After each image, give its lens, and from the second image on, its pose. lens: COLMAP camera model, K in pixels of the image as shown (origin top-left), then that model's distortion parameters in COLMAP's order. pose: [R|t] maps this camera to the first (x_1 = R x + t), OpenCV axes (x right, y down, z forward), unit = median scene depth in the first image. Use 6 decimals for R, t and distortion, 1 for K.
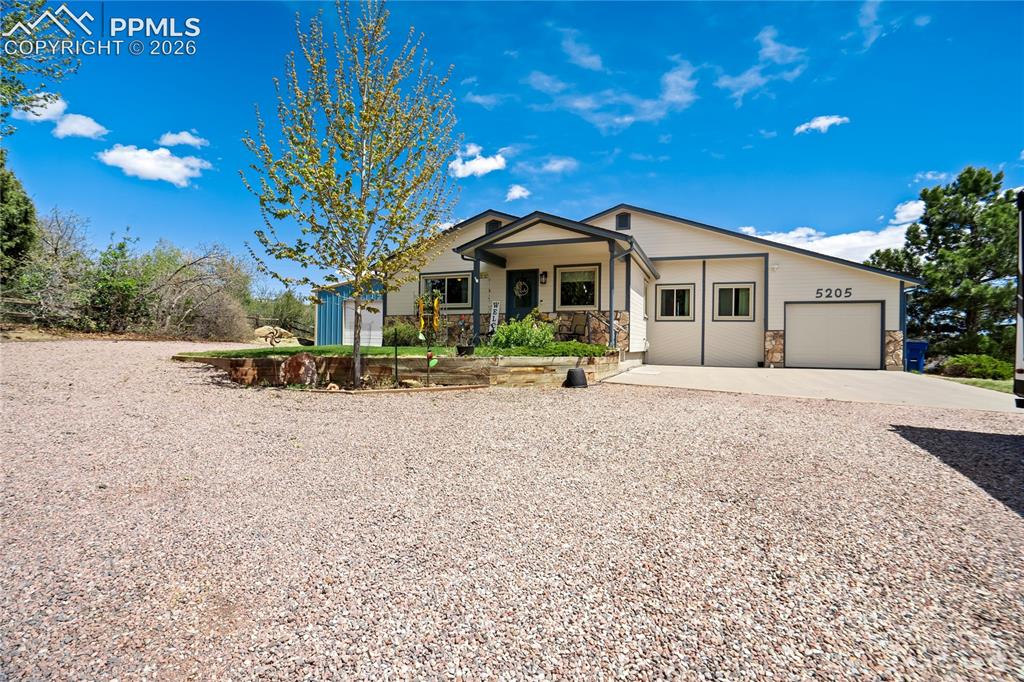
lens RADIAL K [[480.9, 0, 506.5], [0, 480.9, 348.4], [0, 0, 1]] dist [-0.021568, 0.002368]
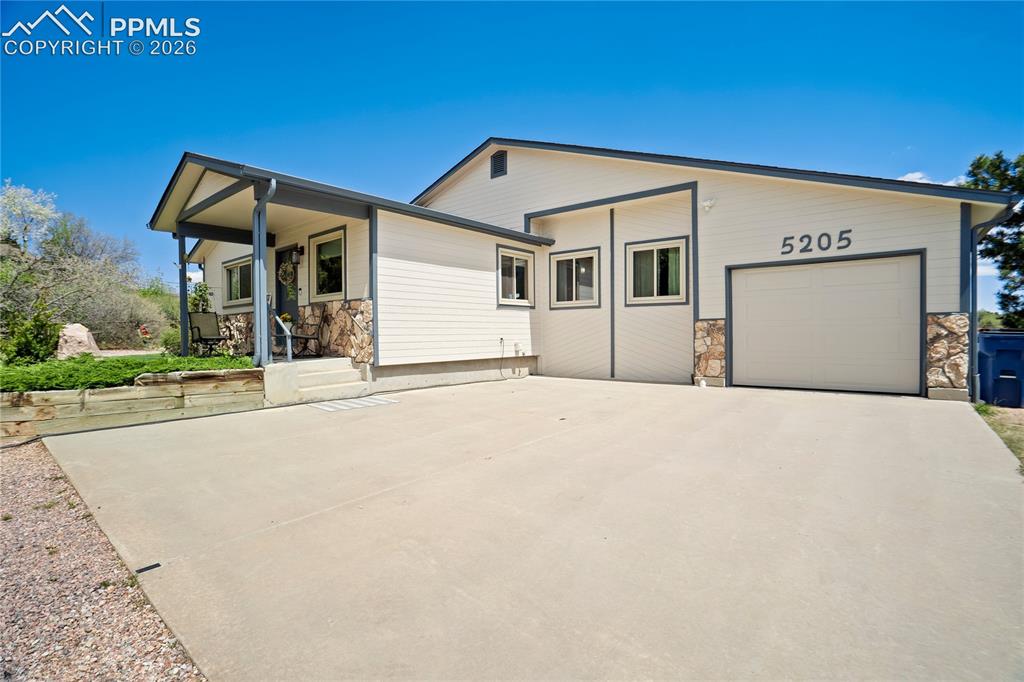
lens RADIAL K [[480.9, 0, 514.9], [0, 480.9, 345.7], [0, 0, 1]] dist [-0.021568, 0.002368]
pose [[0.947786, -0.015007, -0.318553, 0.540374], [0.019720, 0.999739, 0.011575, -0.018196], [0.318296, -0.017252, 0.947834, 0.412340]]
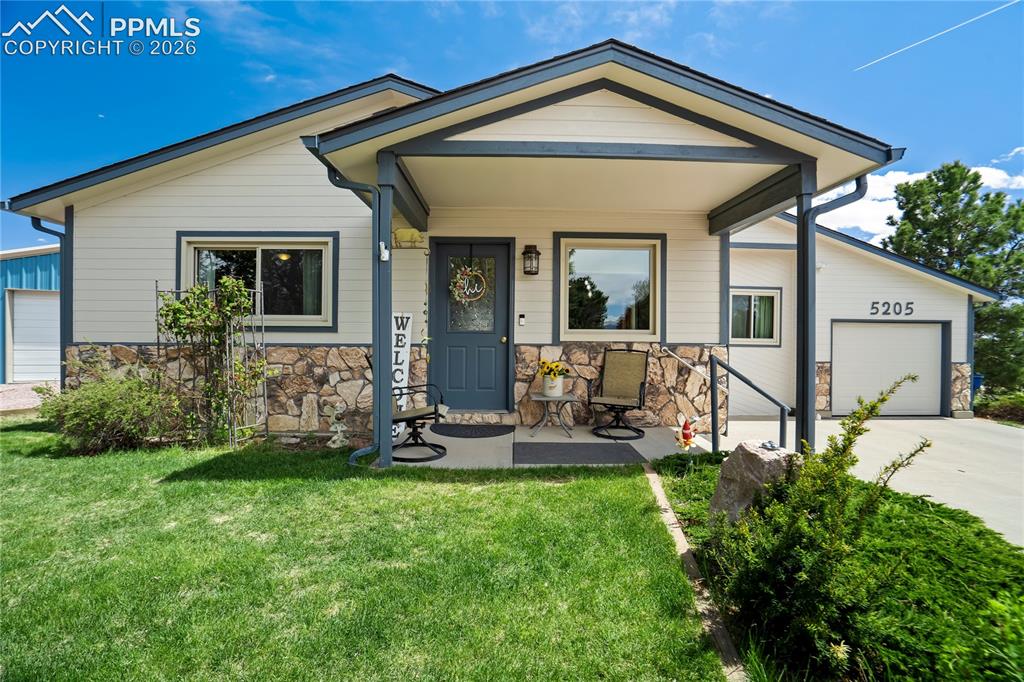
lens RADIAL K [[480.9, 0, 512.4], [0, 480.9, 341.9], [0, 0, 1]] dist [-0.021568, 0.002368]
pose [[0.919566, -0.006935, 0.392874, -0.090962], [0.007423, 0.999972, 0.000277, -0.071266], [-0.392865, 0.002661, 0.919592, 0.579253]]
